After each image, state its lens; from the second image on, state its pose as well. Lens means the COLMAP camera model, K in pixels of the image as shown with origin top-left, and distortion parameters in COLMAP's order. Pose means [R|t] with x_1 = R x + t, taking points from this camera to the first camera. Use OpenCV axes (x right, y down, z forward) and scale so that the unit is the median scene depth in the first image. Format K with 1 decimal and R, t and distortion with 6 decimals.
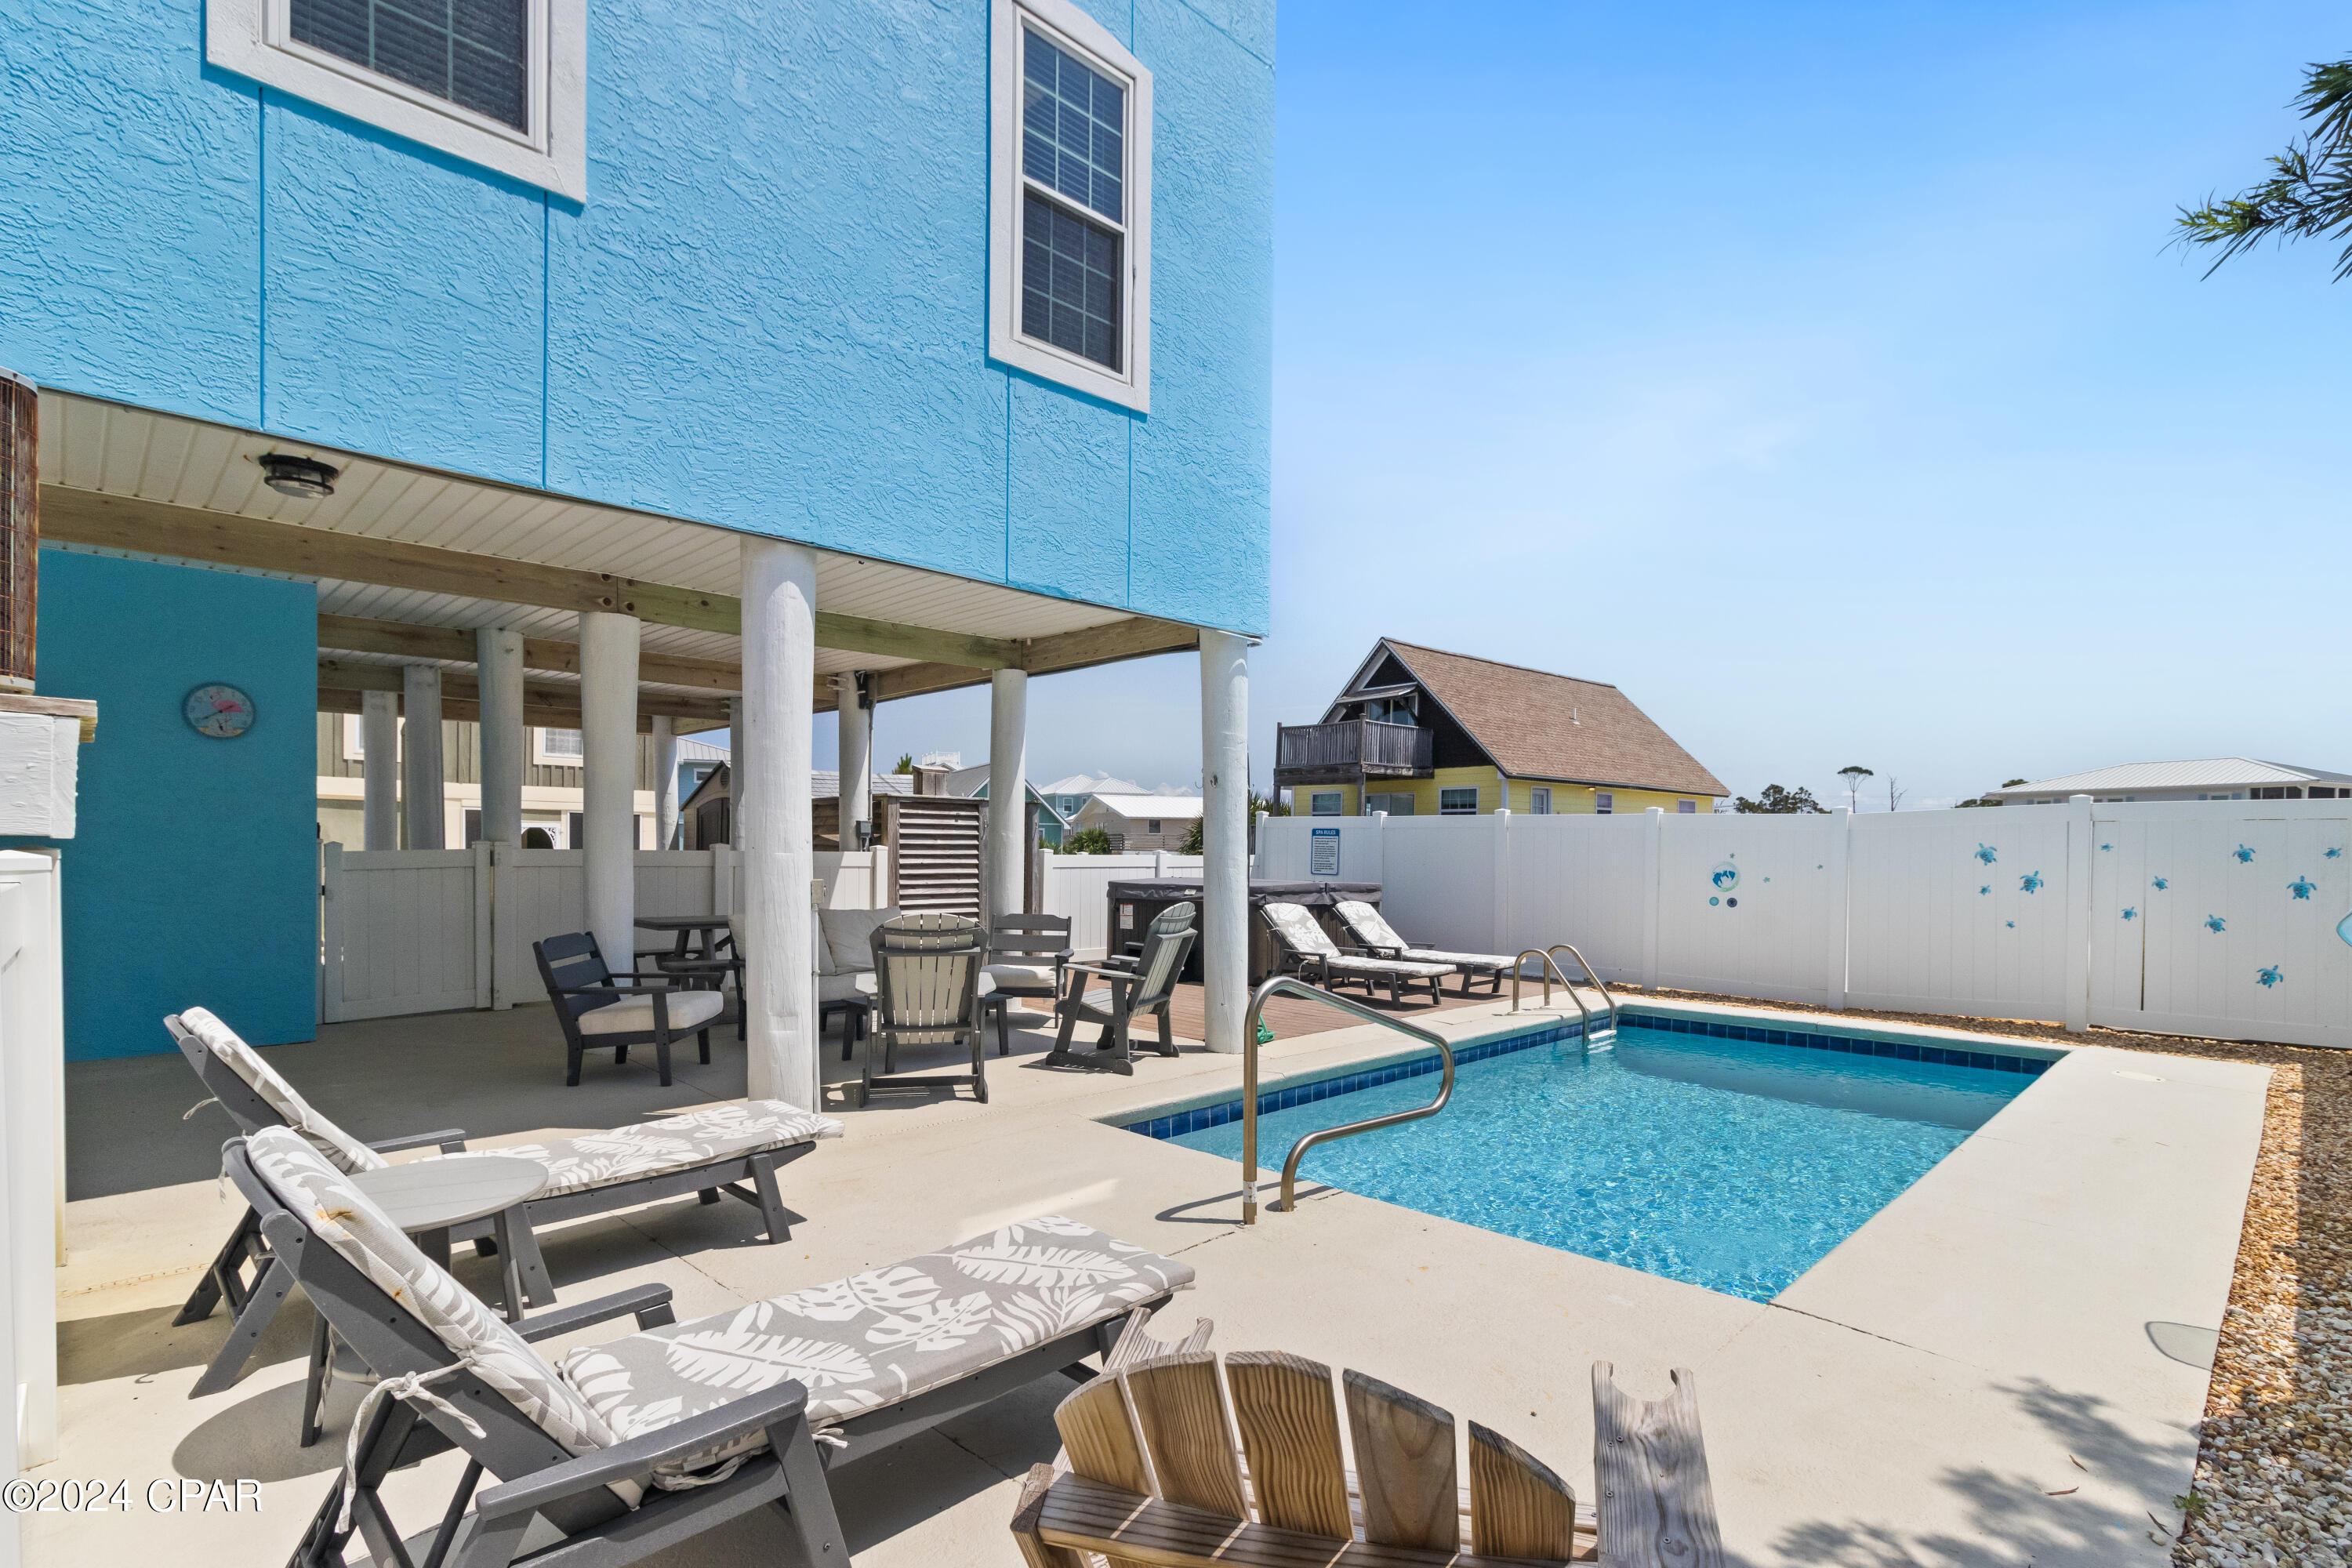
lens RADIAL K [[1098.1, 0, 1172.0], [0, 1098.1, 833.7], [0, 0, 1]] dist [0.000459, 0.000069]
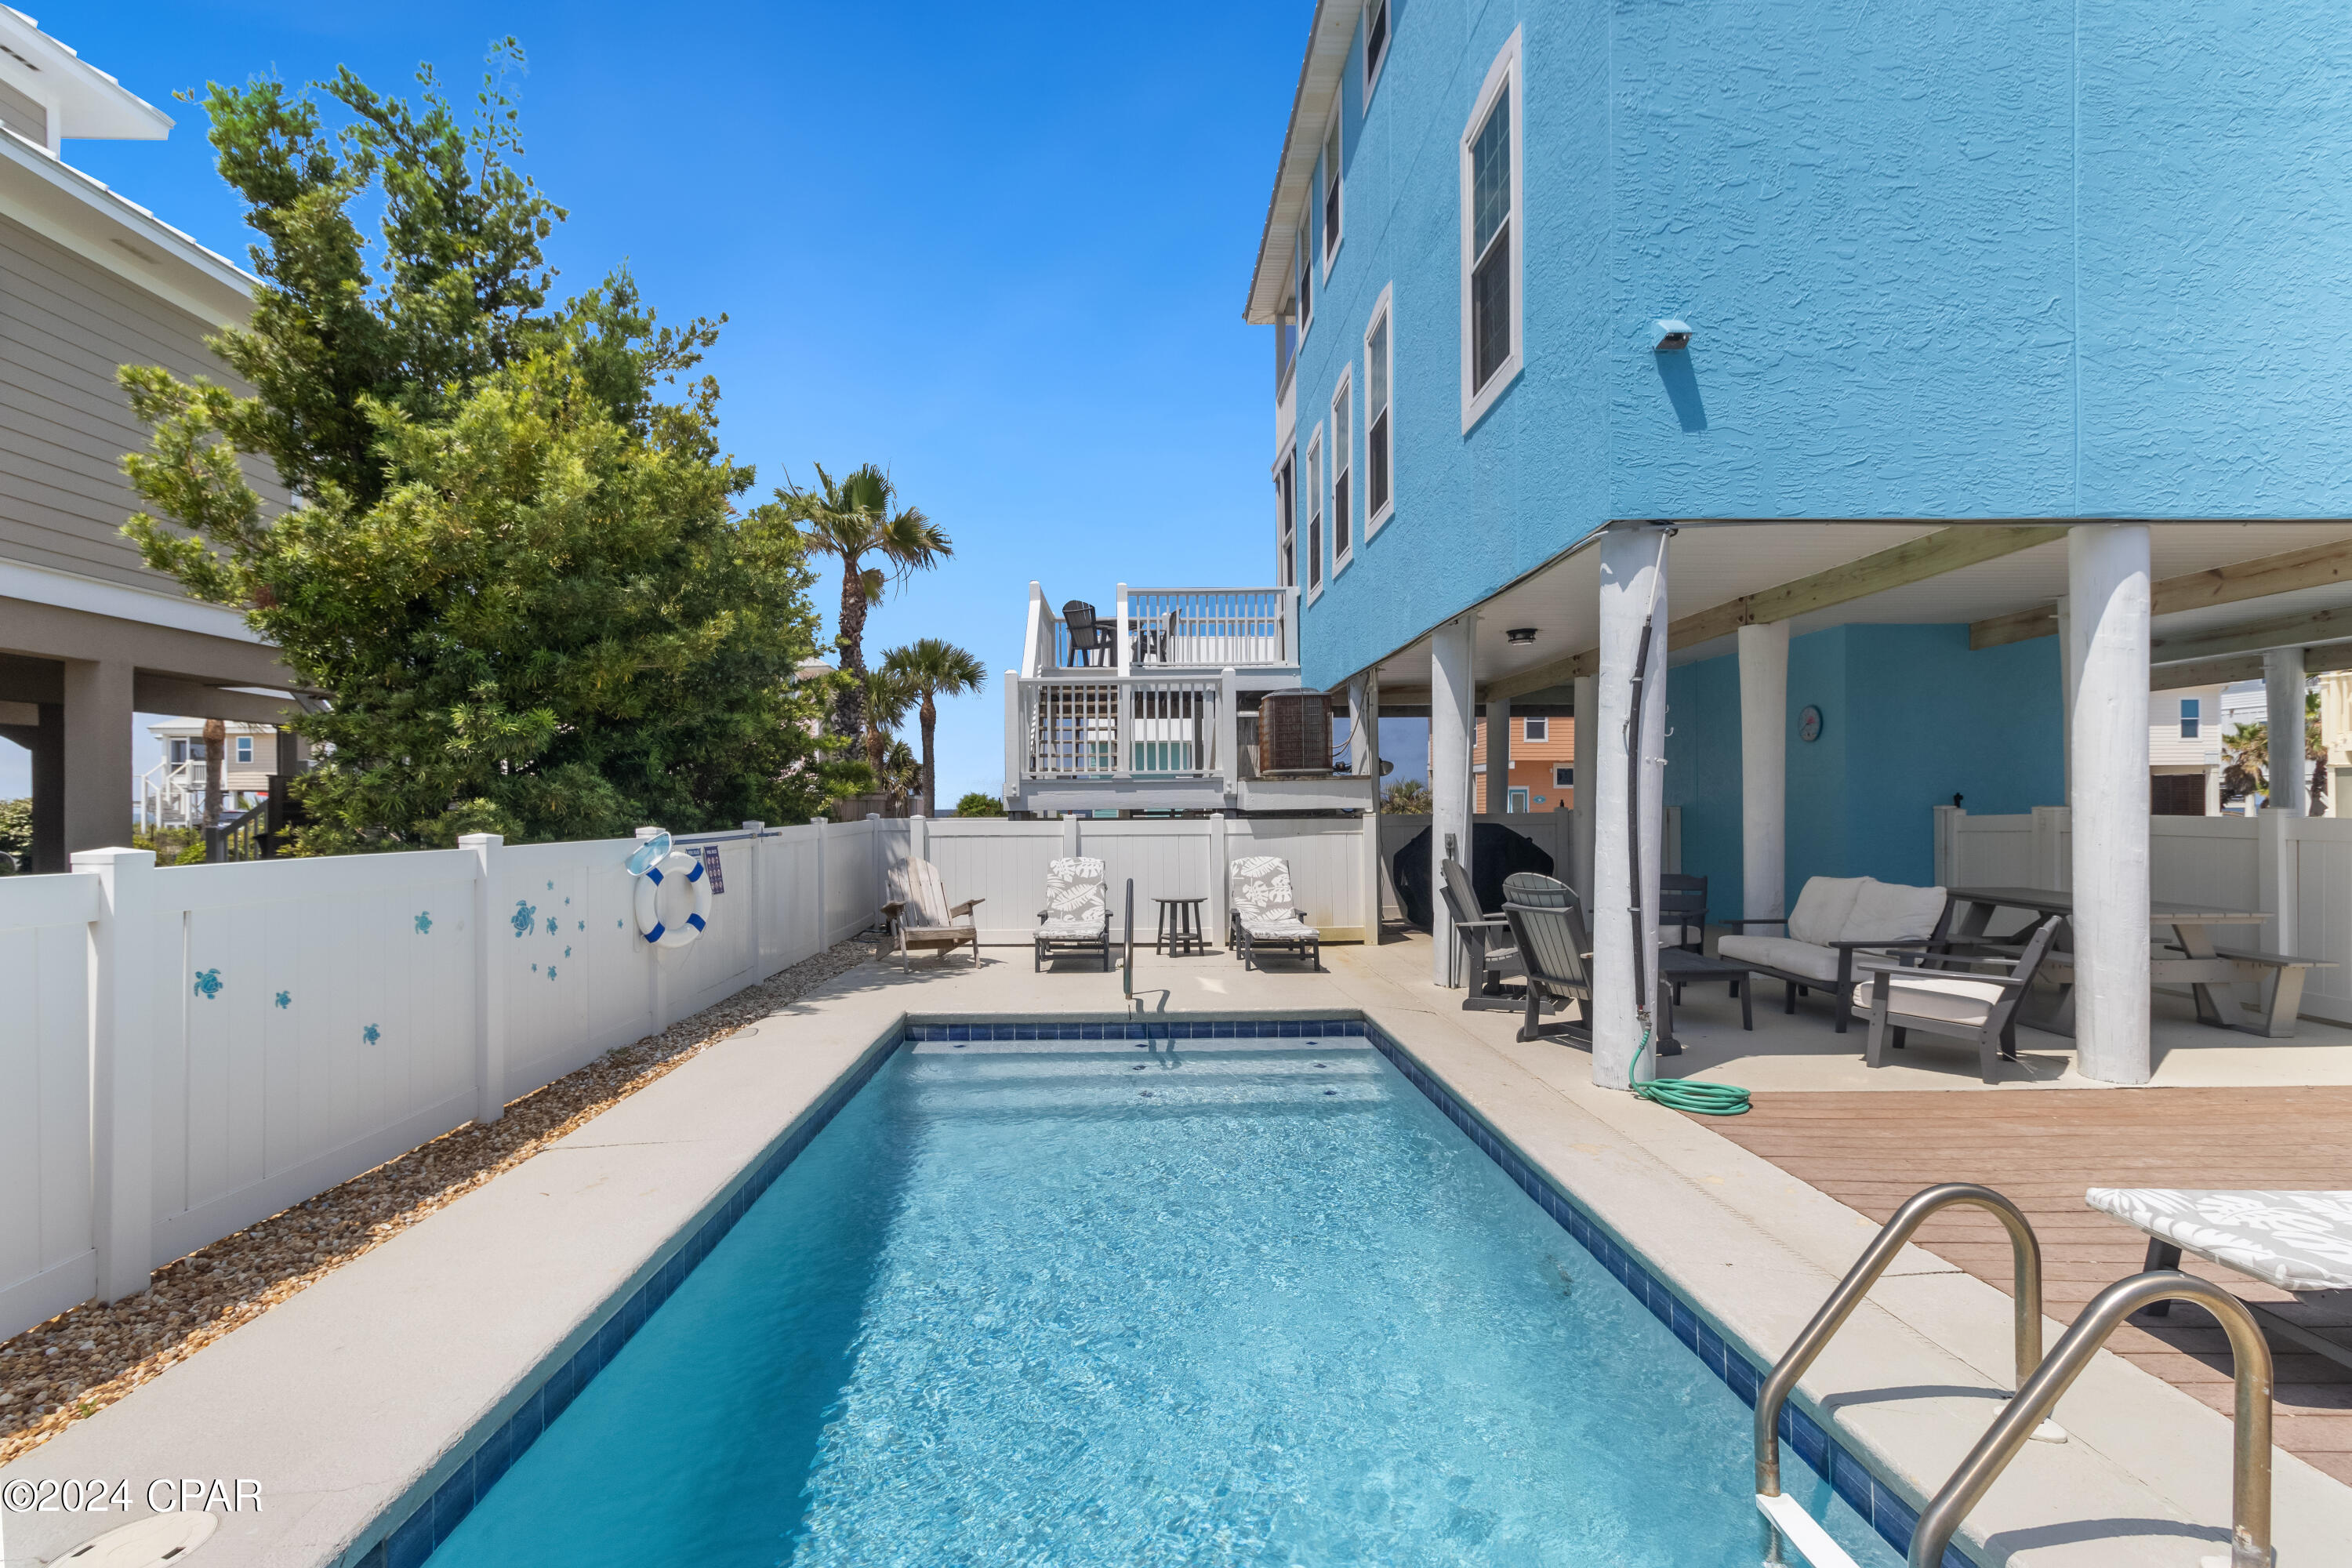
lens RADIAL K [[1110.0, 0, 1148.2], [0, 1110.0, 806.9], [0, 0, 1]] dist [0.001030, 0.000418]
pose [[-0.707060, -0.000237, -0.707153, 0.899815], [0.005058, 0.999973, -0.005393, 0.014596], [0.707135, -0.007390, -0.707040, 1.419651]]
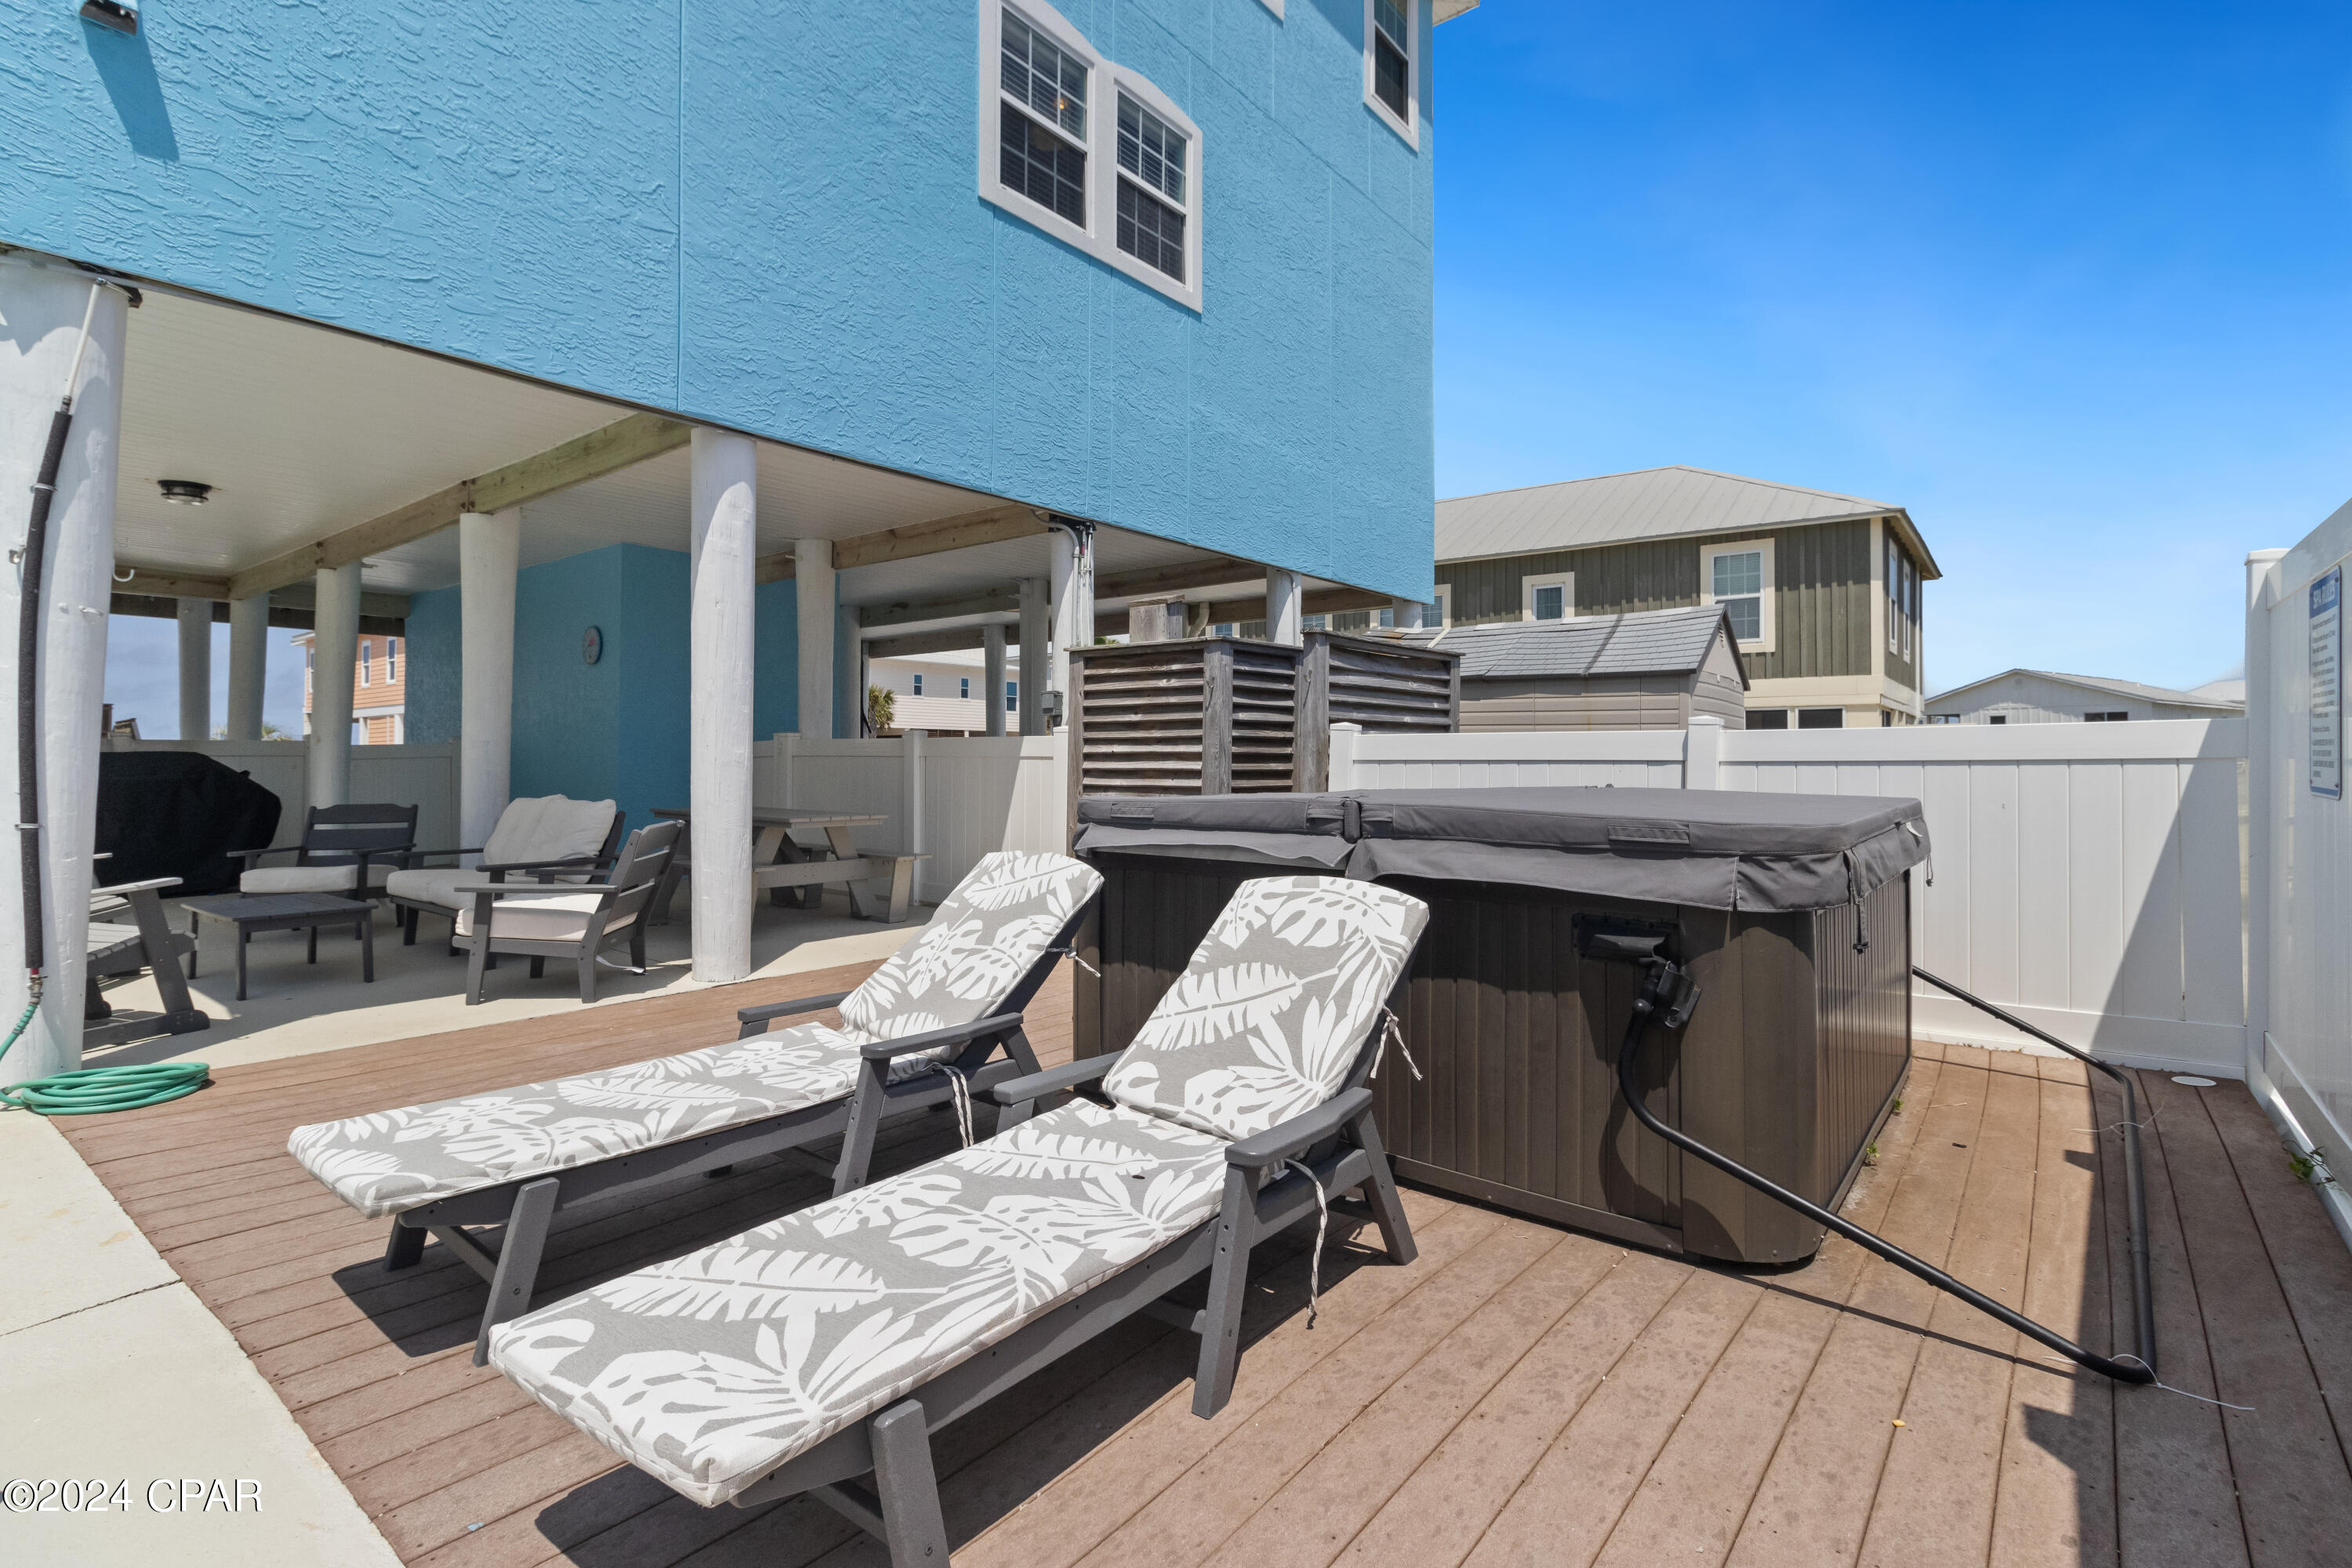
lens RADIAL K [[1116.8, 0, 1178.2], [0, 1116.8, 739.4], [0, 0, 1]] dist [0.002170, 0.000631]
pose [[0.099775, -0.025537, -0.994682, 0.683958], [0.003061, 0.999674, -0.025358, 0.058993], [0.995005, -0.000515, 0.099821, 1.600712]]
